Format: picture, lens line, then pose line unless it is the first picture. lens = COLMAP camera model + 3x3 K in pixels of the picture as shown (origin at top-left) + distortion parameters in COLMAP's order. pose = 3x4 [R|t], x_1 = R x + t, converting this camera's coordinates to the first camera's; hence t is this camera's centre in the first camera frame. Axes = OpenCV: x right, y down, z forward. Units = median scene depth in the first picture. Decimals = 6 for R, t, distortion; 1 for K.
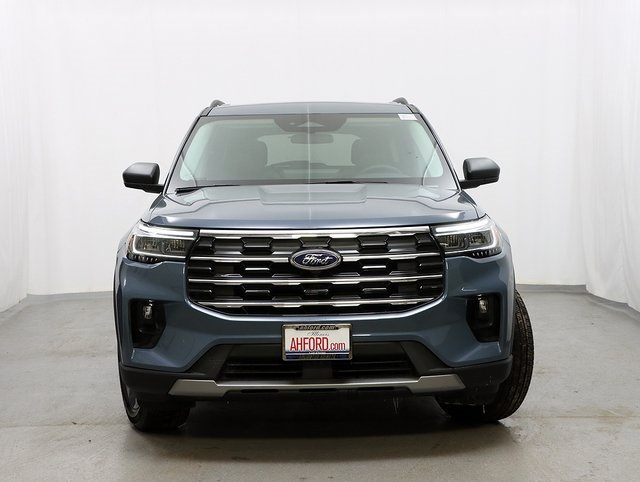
lens RADIAL K [[1055.0, 0, 320.0], [0, 1055.0, 241.0], [0, 0, 1]] dist [0.035325, 0.118956]
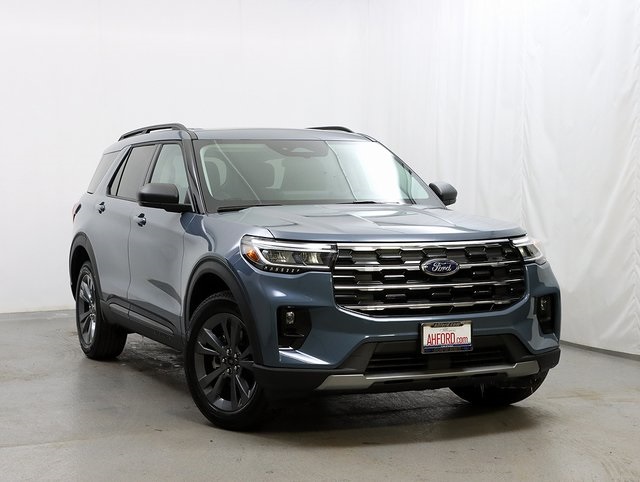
lens RADIAL K [[1055.0, 0, 320.0], [0, 1055.0, 241.0], [0, 0, 1]] dist [0.035325, 0.118956]
pose [[0.948440, -0.009873, 0.316803, -0.501097], [0.015956, 0.999735, -0.016614, 0.005583], [-0.316555, 0.020813, 0.948346, -0.075660]]
